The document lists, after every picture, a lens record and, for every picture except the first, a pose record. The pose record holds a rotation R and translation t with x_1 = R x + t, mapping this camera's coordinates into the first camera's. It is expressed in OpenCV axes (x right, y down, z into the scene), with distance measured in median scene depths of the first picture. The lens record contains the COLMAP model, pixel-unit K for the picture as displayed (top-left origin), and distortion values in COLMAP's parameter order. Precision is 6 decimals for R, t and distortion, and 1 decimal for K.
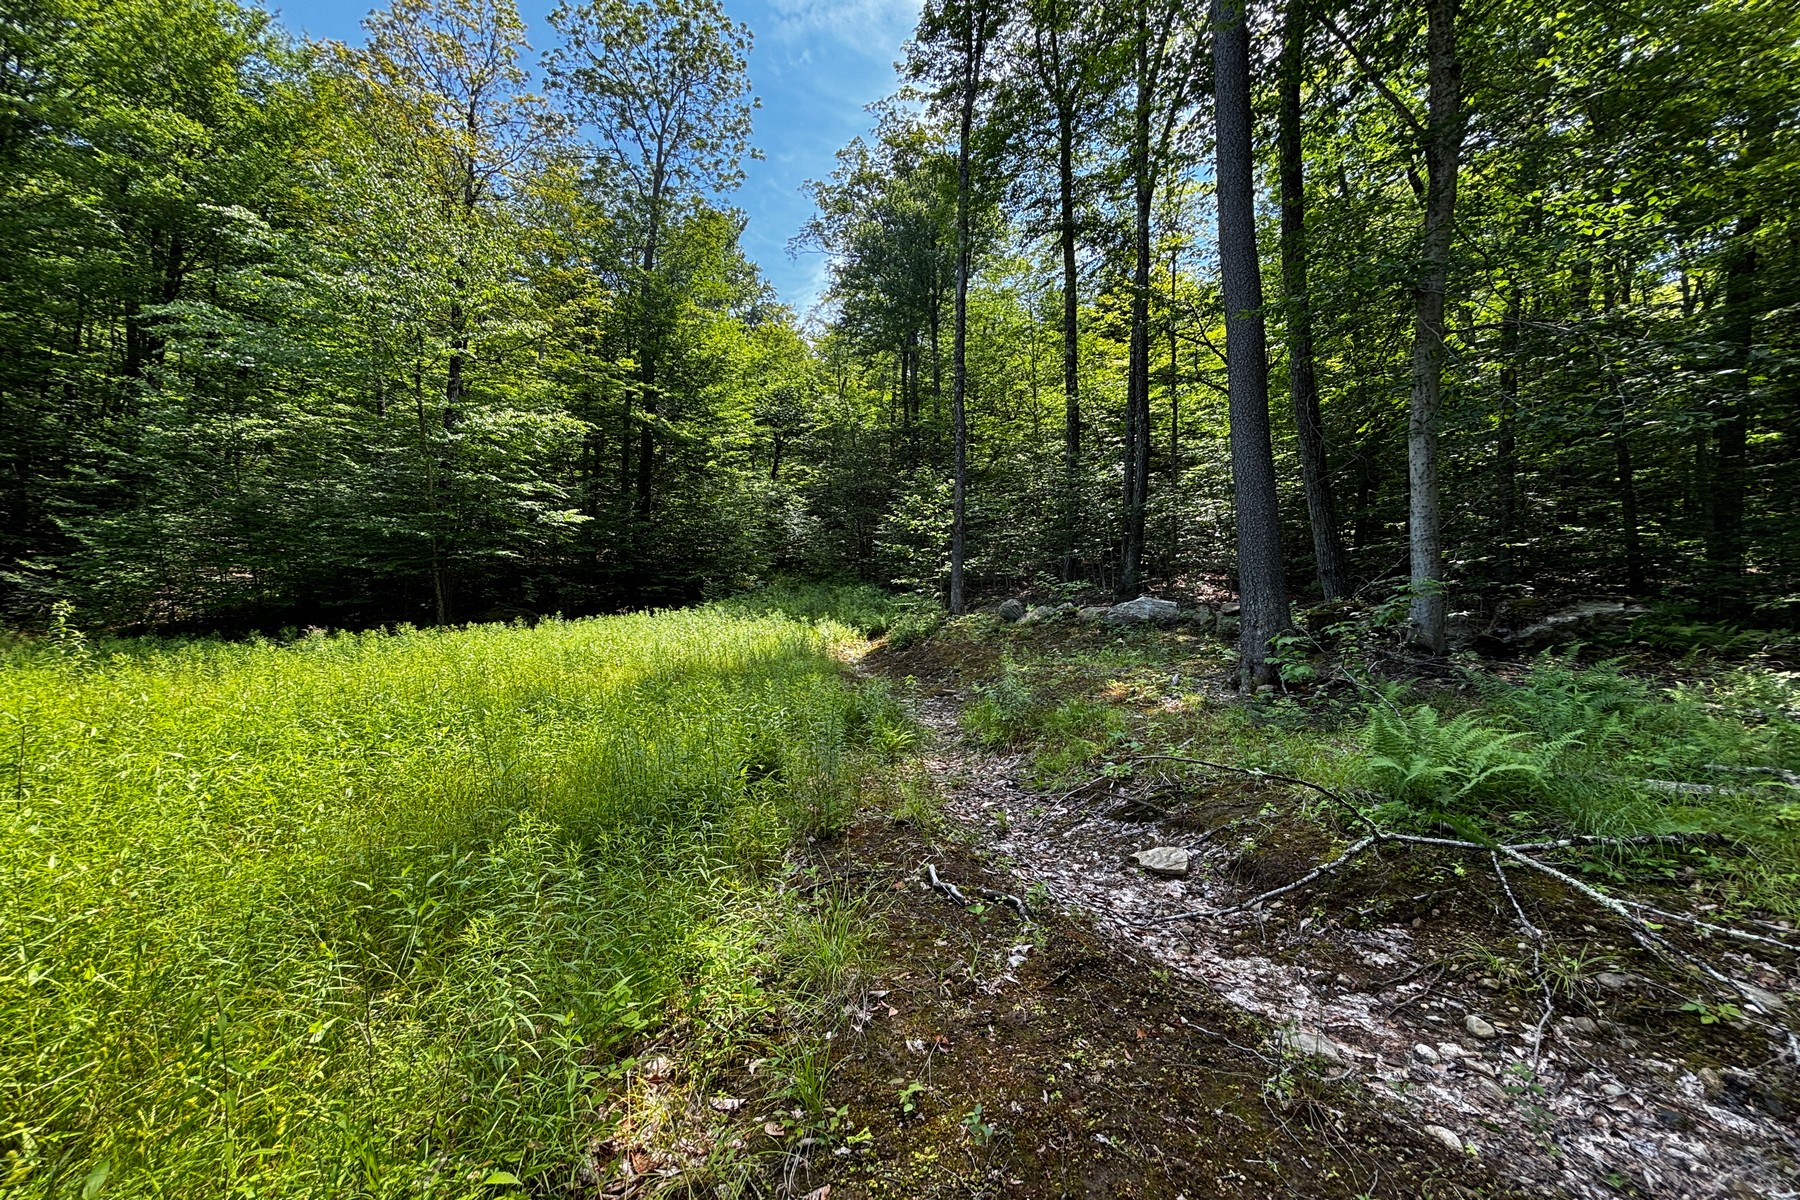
lens RADIAL K [[714.7, 0, 903.3], [0, 714.7, 589.9], [0, 0, 1]] dist [-0.002984, -0.000789]
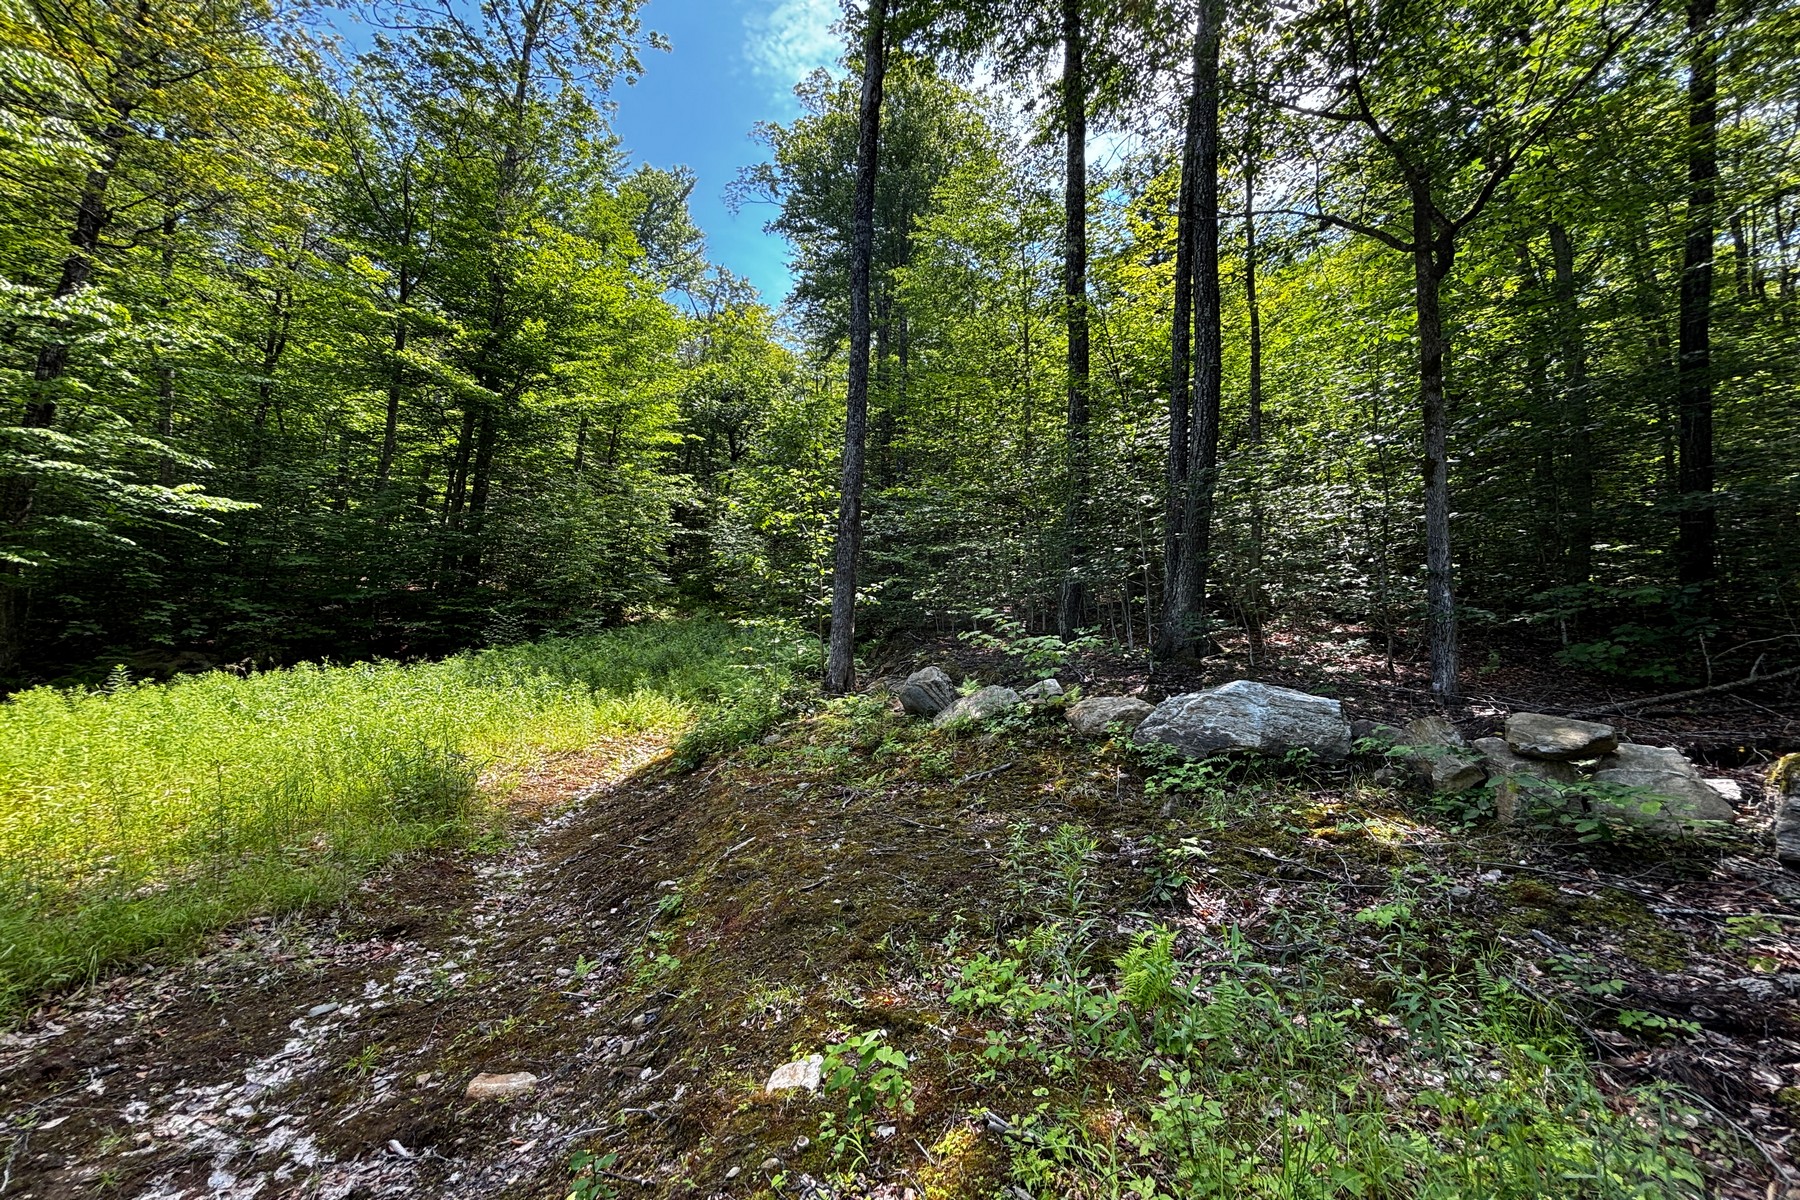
lens RADIAL K [[714.7, 0, 900.1], [0, 714.7, 592.8], [0, 0, 1]] dist [-0.002984, -0.000789]
pose [[0.999300, 0.020699, -0.031172, 0.146016], [-0.022245, 0.998497, -0.050091, -0.012072], [0.030088, 0.050749, 0.998258, 0.535467]]
